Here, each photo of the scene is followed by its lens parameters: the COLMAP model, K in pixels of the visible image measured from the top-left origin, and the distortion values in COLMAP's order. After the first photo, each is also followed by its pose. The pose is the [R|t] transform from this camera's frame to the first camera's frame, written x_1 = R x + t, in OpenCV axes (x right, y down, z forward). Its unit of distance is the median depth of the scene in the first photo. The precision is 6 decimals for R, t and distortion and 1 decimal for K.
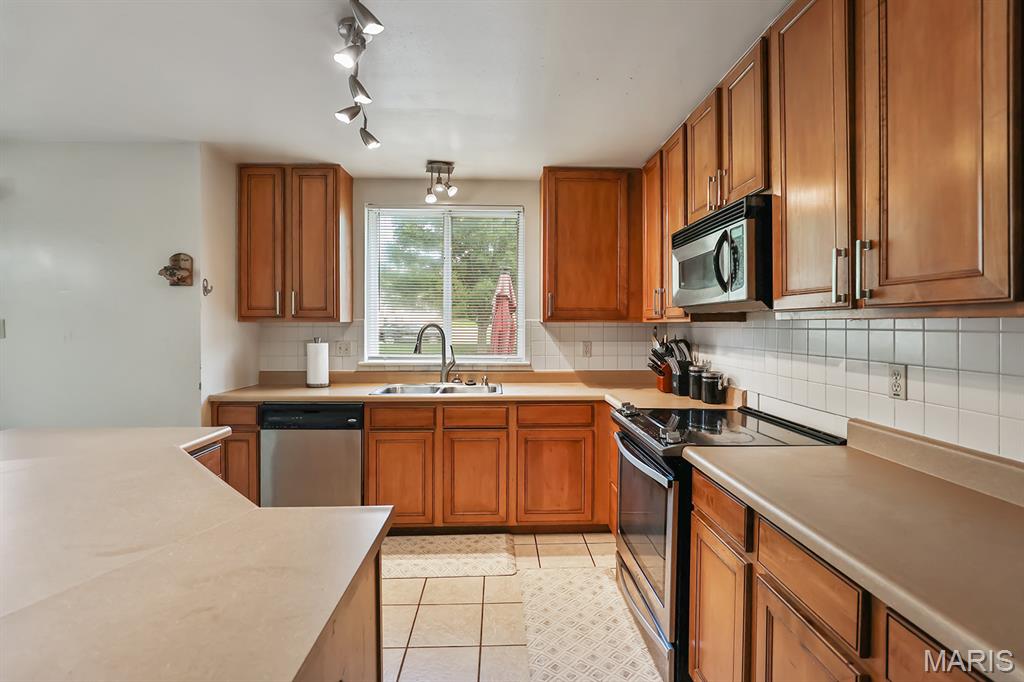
lens RADIAL K [[479.7, 0, 513.8], [0, 479.7, 325.2], [0, 0, 1]] dist [-0.034524, 0.003179]
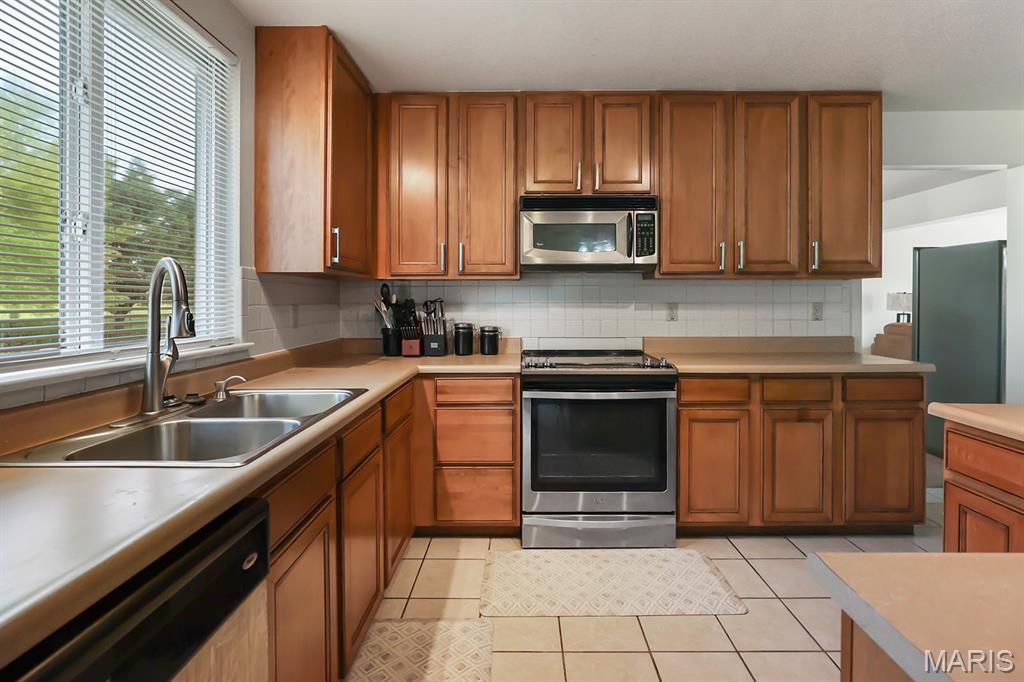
lens RADIAL K [[479.7, 0, 518.7], [0, 479.7, 306.0], [0, 0, 1]] dist [-0.034524, 0.003179]
pose [[0.037489, -0.012599, 0.999218, -0.657265], [0.005072, 0.999910, 0.012417, 0.037730], [-0.999284, 0.004603, 0.037549, 0.869326]]
